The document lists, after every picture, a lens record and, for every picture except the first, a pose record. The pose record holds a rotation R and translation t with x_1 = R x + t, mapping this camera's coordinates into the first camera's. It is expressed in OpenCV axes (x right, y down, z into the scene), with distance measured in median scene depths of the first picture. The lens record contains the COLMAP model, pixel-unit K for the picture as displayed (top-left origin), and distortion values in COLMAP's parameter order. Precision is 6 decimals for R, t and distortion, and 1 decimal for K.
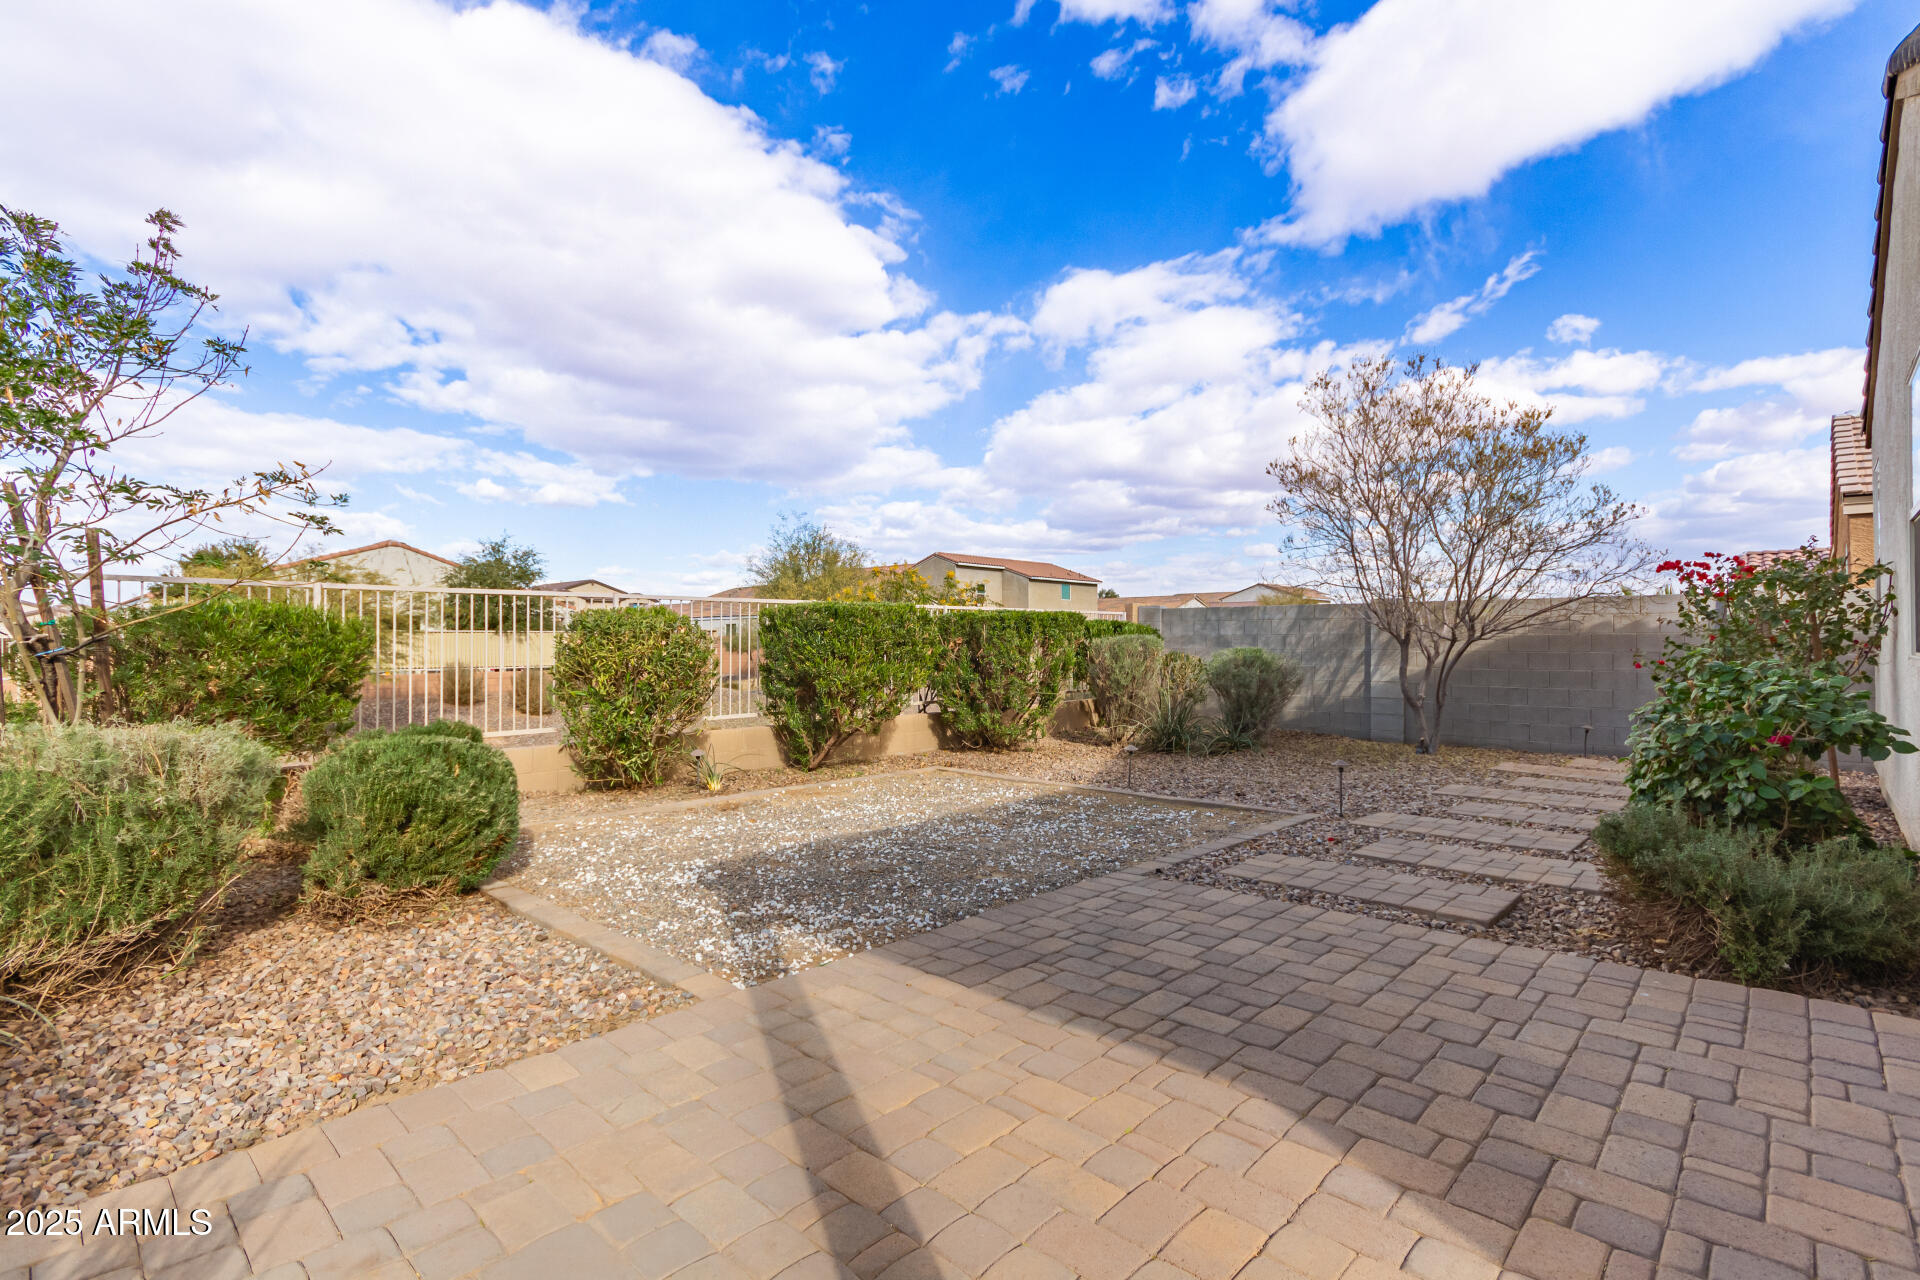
lens RADIAL K [[909.1, 0, 961.2], [0, 909.1, 646.7], [0, 0, 1]] dist [0.005713, 0.000581]
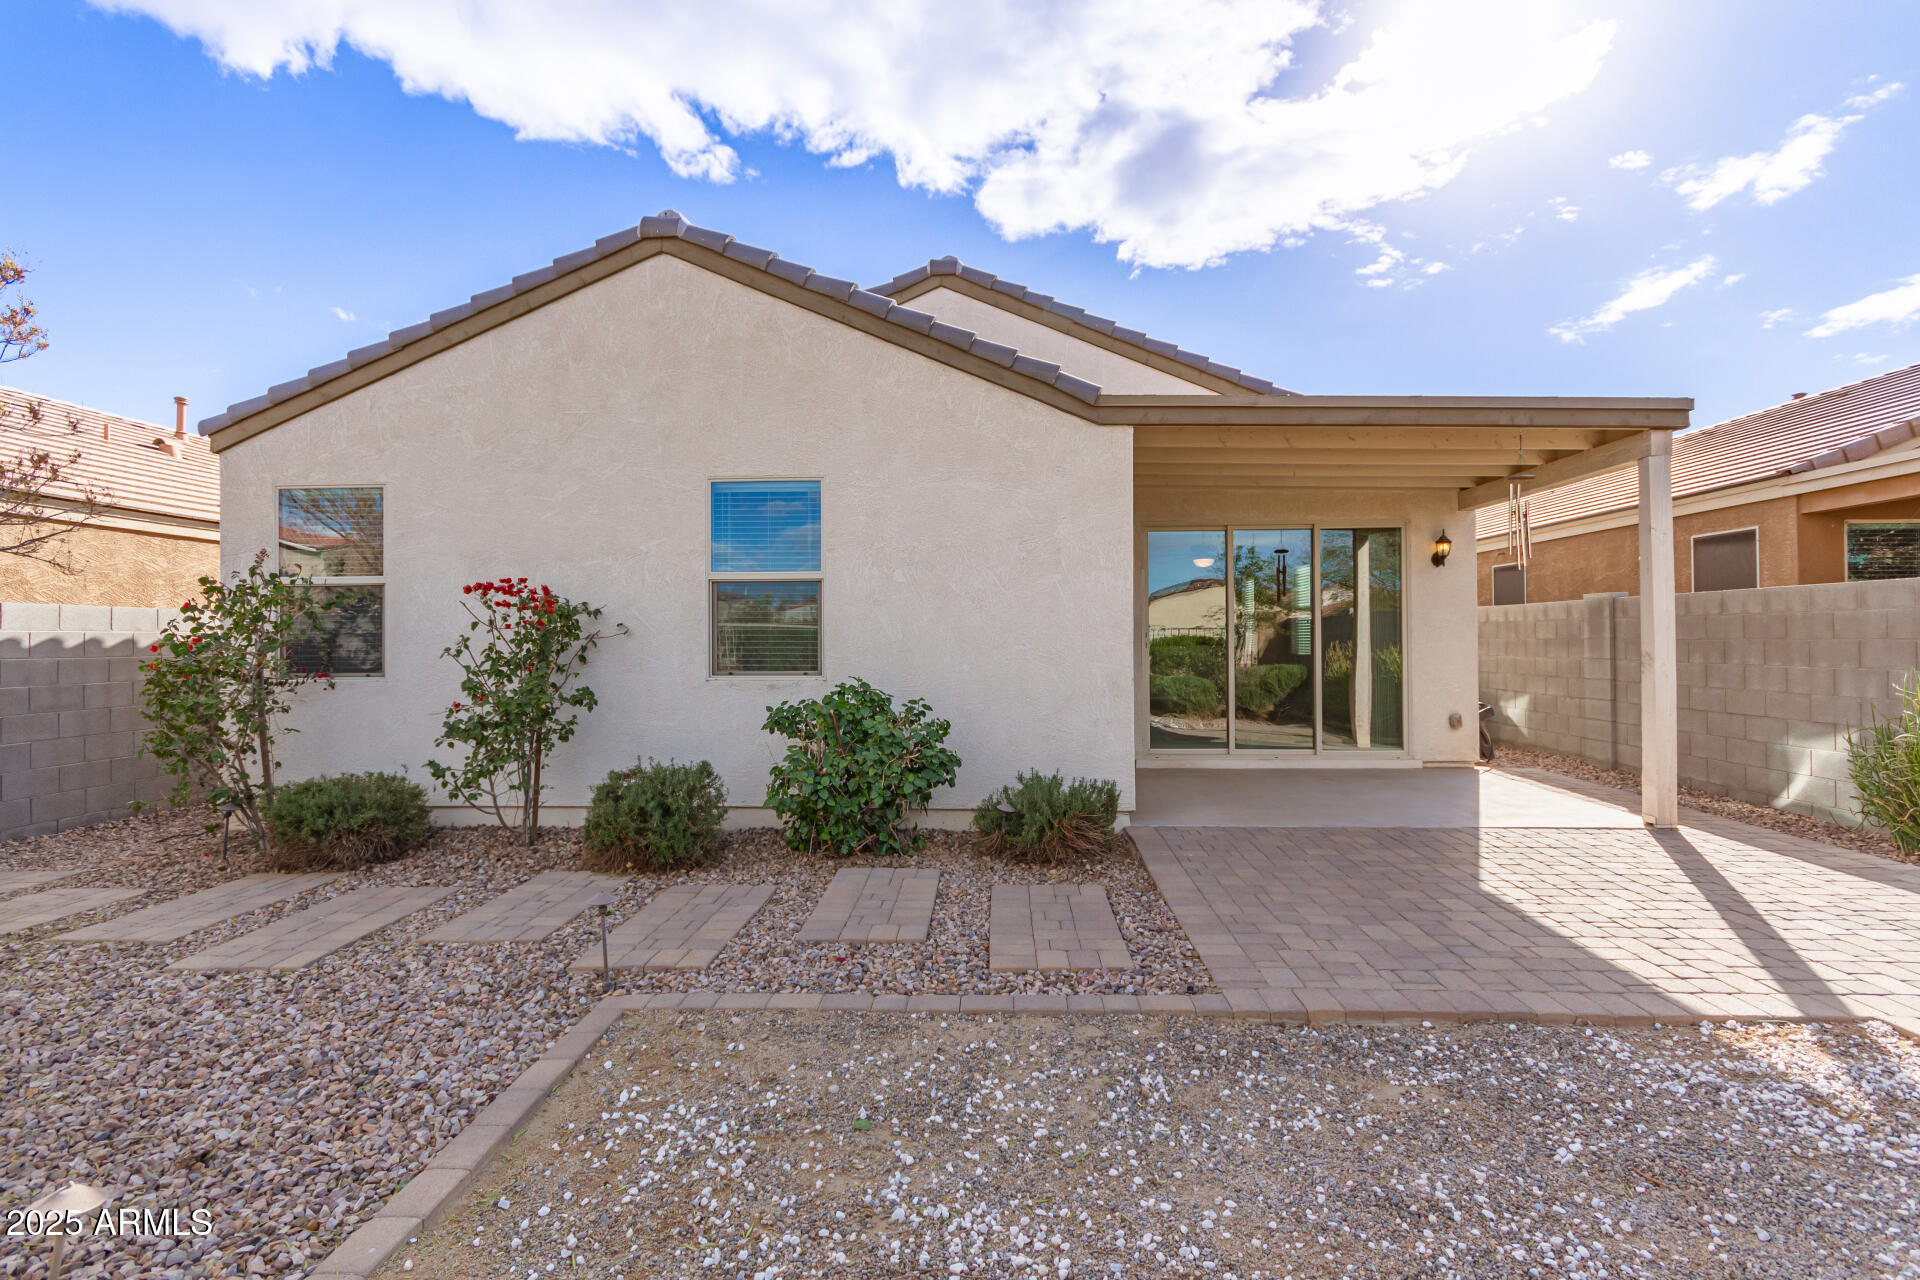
lens RADIAL K [[890.1, 0, 946.0], [0, 890.1, 632.1], [0, 0, 1]] dist [0.007098, 0.000231]
pose [[-0.628708, 0.002367, 0.777638, -0.317800], [0.007552, 0.999967, 0.003061, -0.078983], [-0.777605, 0.007797, -0.628705, 2.124817]]
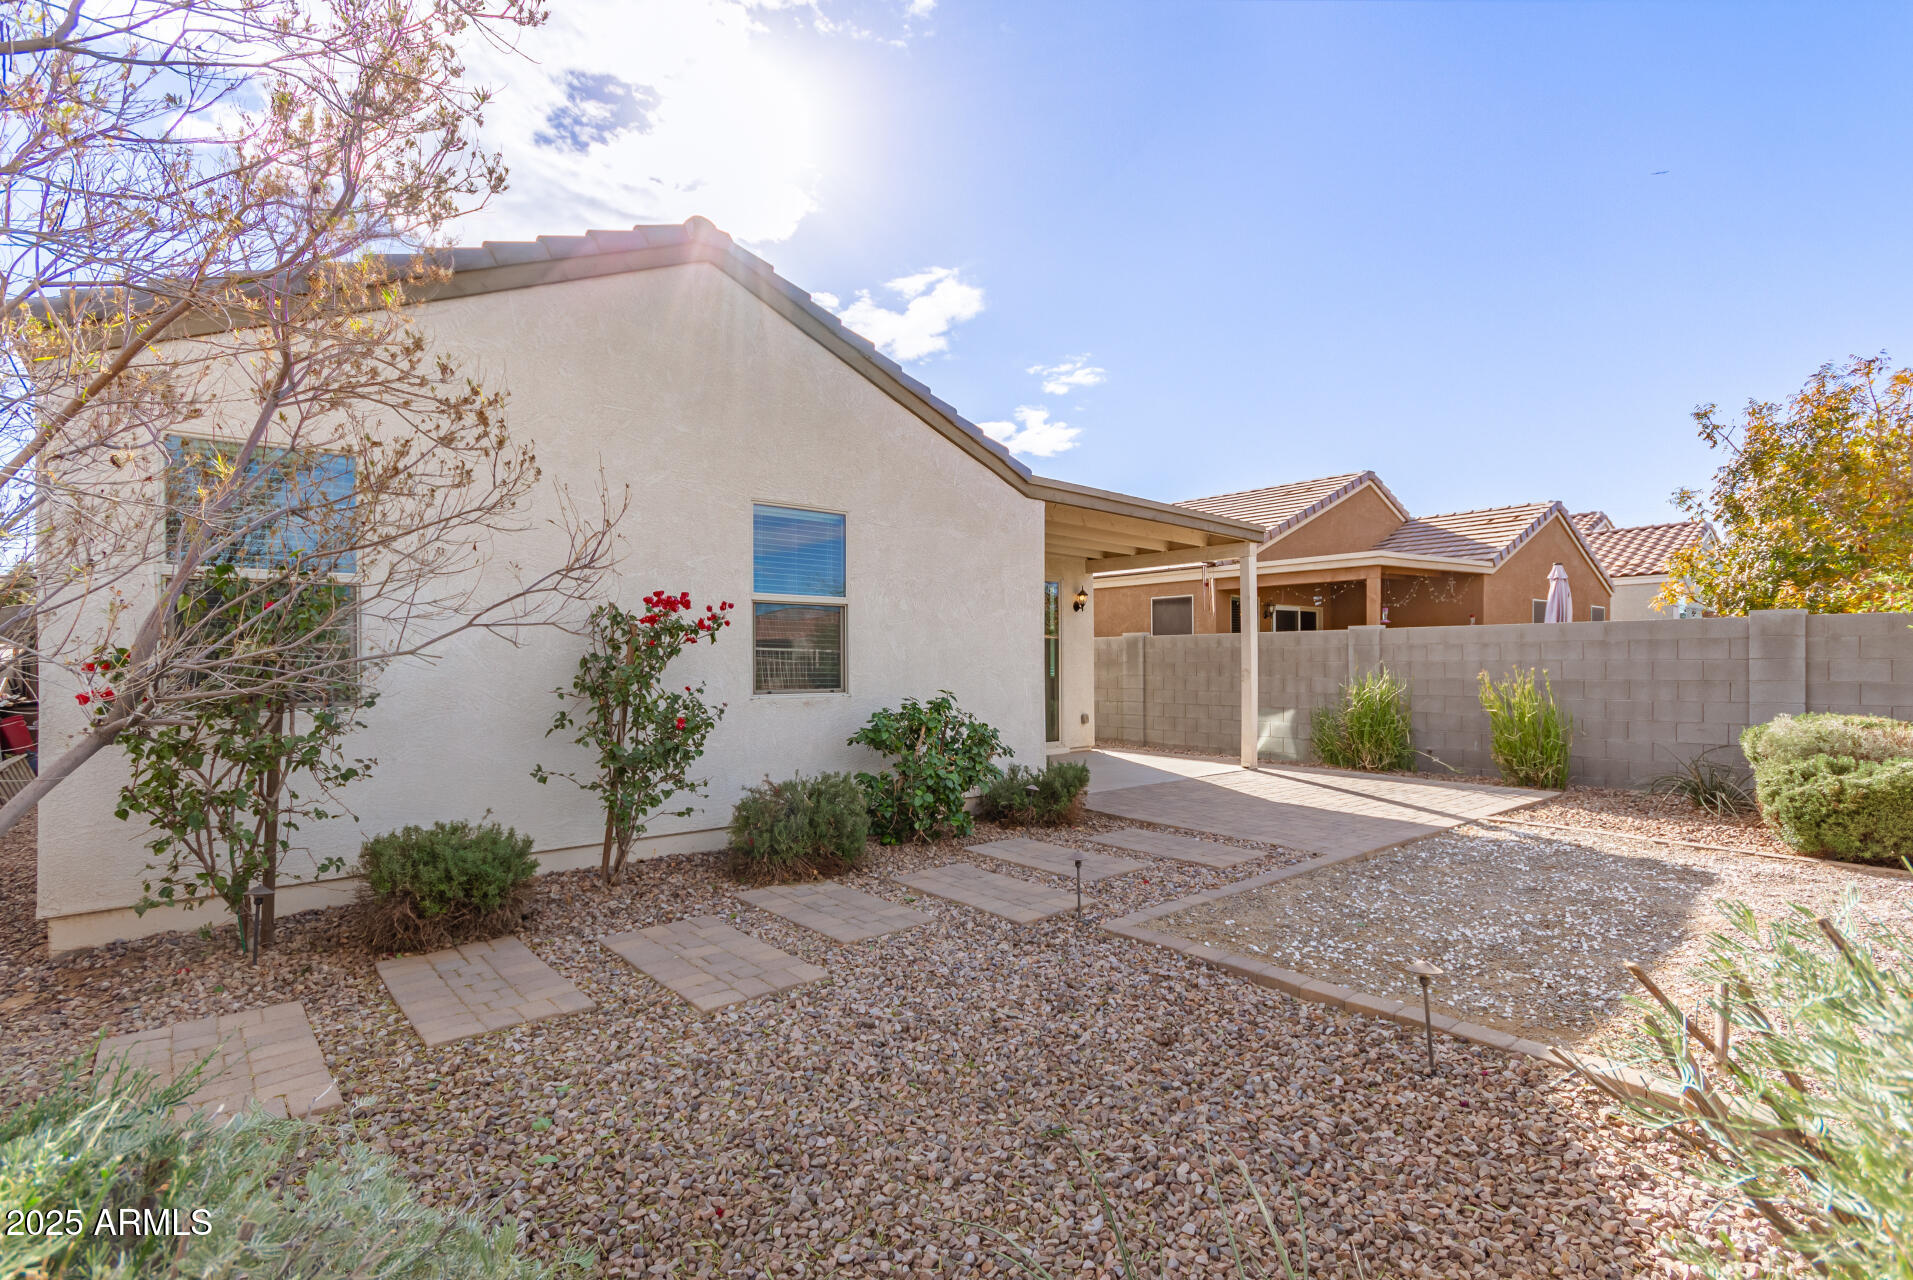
lens RADIAL K [[914.5, 0, 949.5], [0, 914.5, 655.1], [0, 0, 1]] dist [0.018432, 0.000162]
pose [[-0.990254, -0.000769, 0.139272, 0.739787], [-0.000633, 0.999999, 0.001023, -0.071939], [-0.139273, 0.000925, -0.990254, 3.179395]]
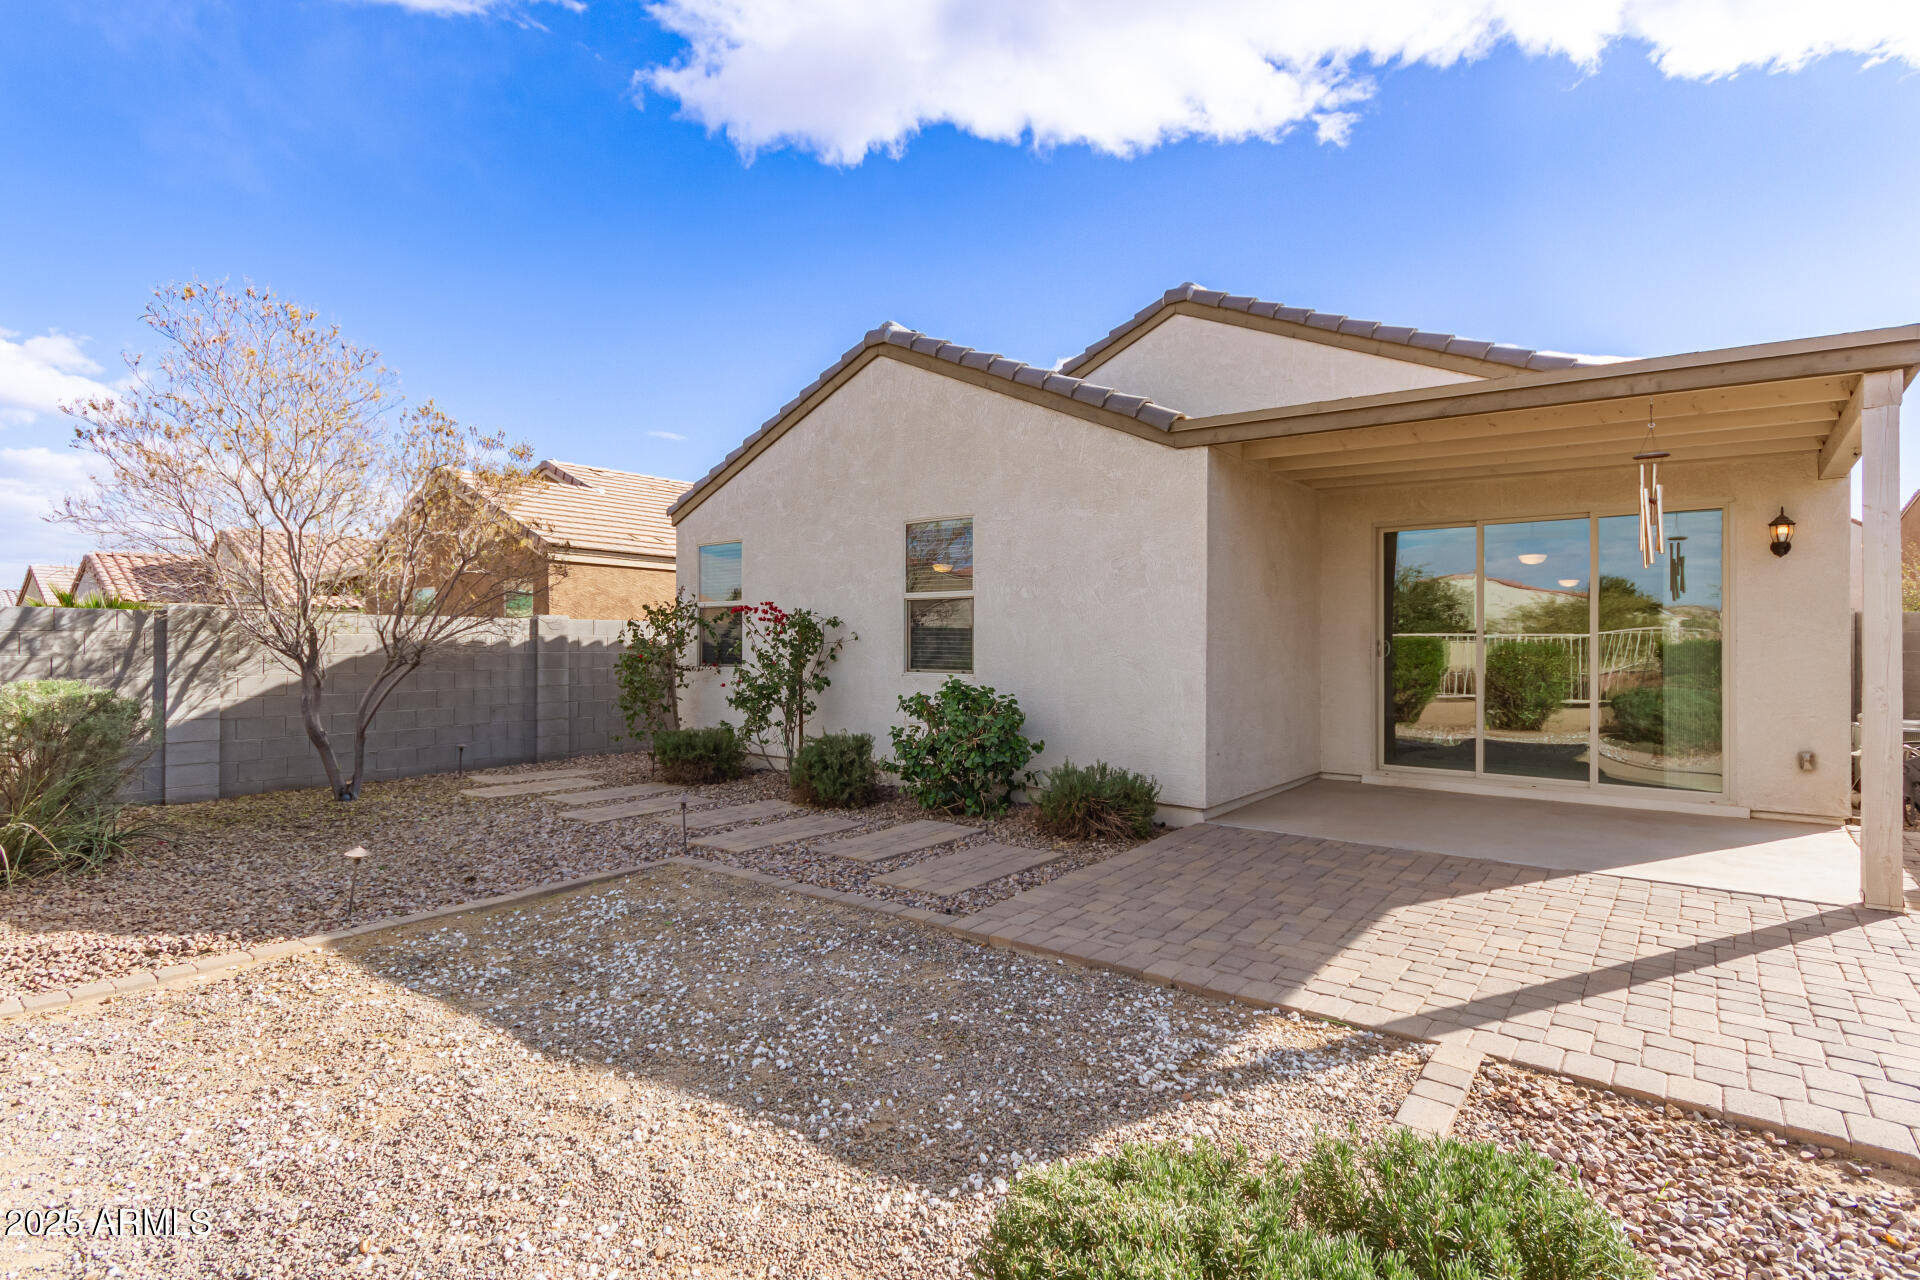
lens RADIAL K [[909.1, 0, 961.2], [0, 909.1, 646.7], [0, 0, 1]] dist [0.005713, 0.000581]
pose [[-0.069100, -0.011852, 0.997539, -1.056340], [0.005244, 0.999911, 0.012243, -0.084991], [-0.997596, 0.006077, -0.069032, 1.368338]]
